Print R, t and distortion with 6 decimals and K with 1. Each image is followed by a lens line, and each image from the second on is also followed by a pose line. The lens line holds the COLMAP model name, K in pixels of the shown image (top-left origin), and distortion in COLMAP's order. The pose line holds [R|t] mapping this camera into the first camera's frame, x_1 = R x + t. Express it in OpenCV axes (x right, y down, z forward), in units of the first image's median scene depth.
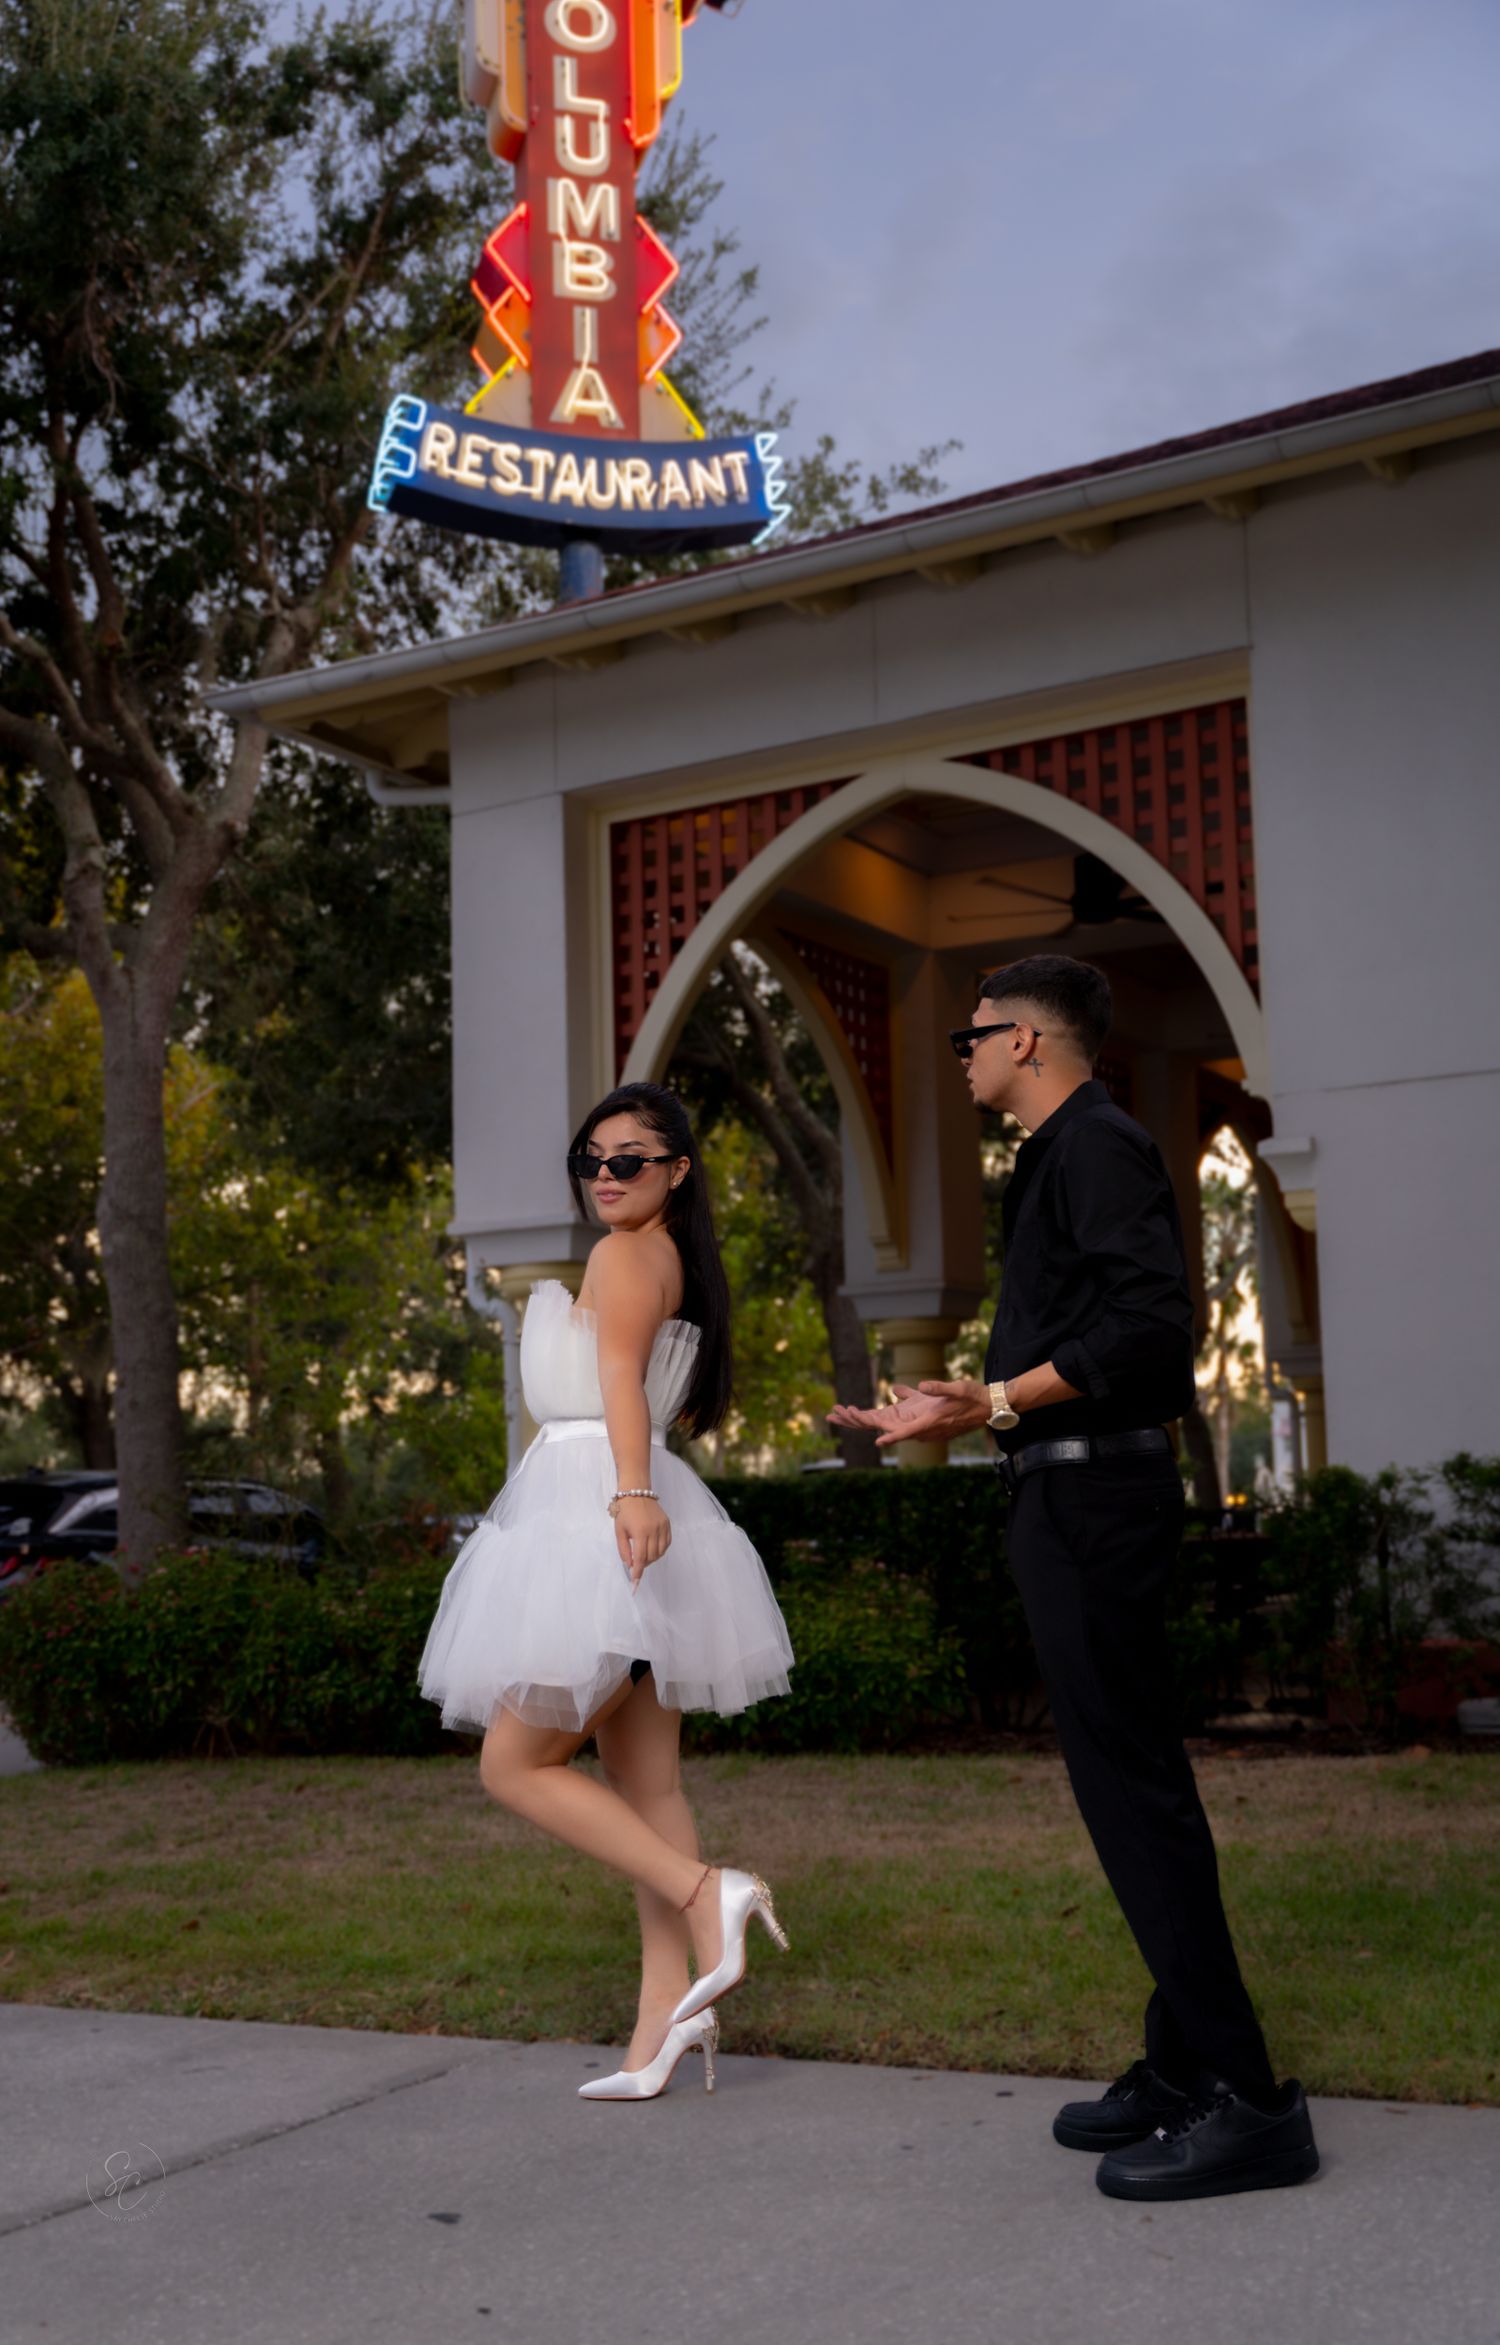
lens RADIAL K [[2648.1, 0, 750.0], [0, 2648.1, 1172.5], [0, 0, 1]] dist [0.004020, -0.010334]
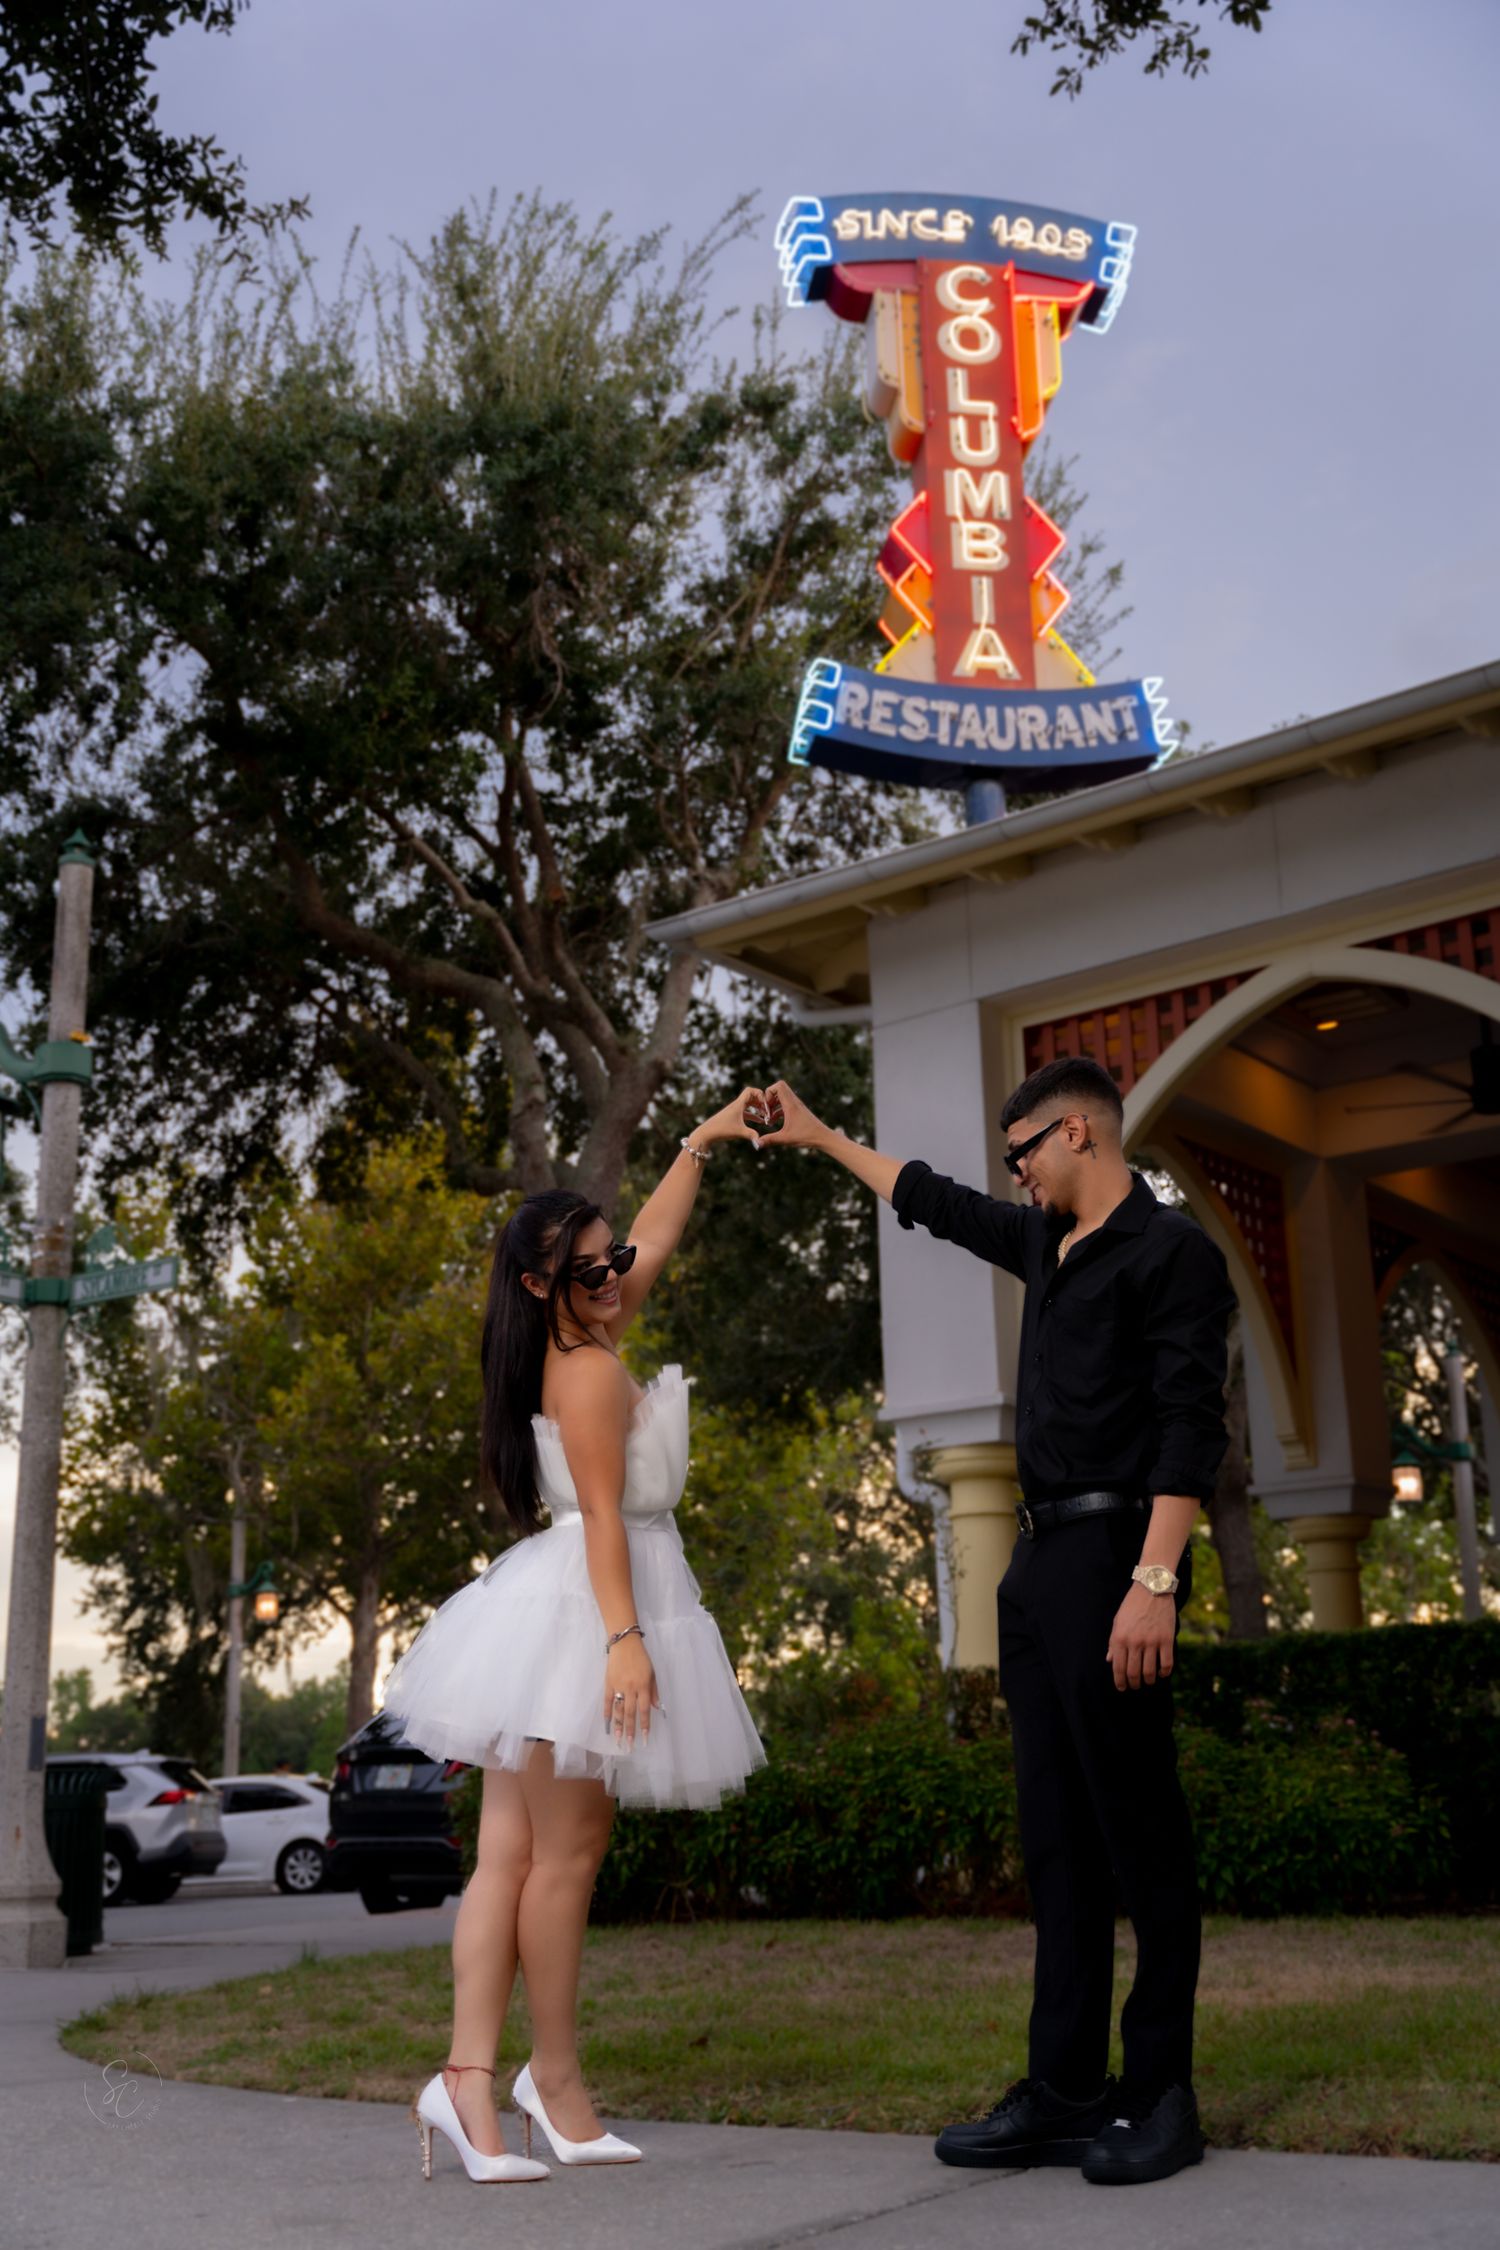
lens RADIAL K [[2322.8, 0, 750.0], [0, 2322.8, 1125.0], [0, 0, 1]] dist [0.005732, 0.006273]
pose [[0.992204, -0.032583, -0.120290, -0.048649], [0.011845, 0.985502, -0.169248, 0.060156], [0.124060, 0.166504, 0.978205, 0.079672]]
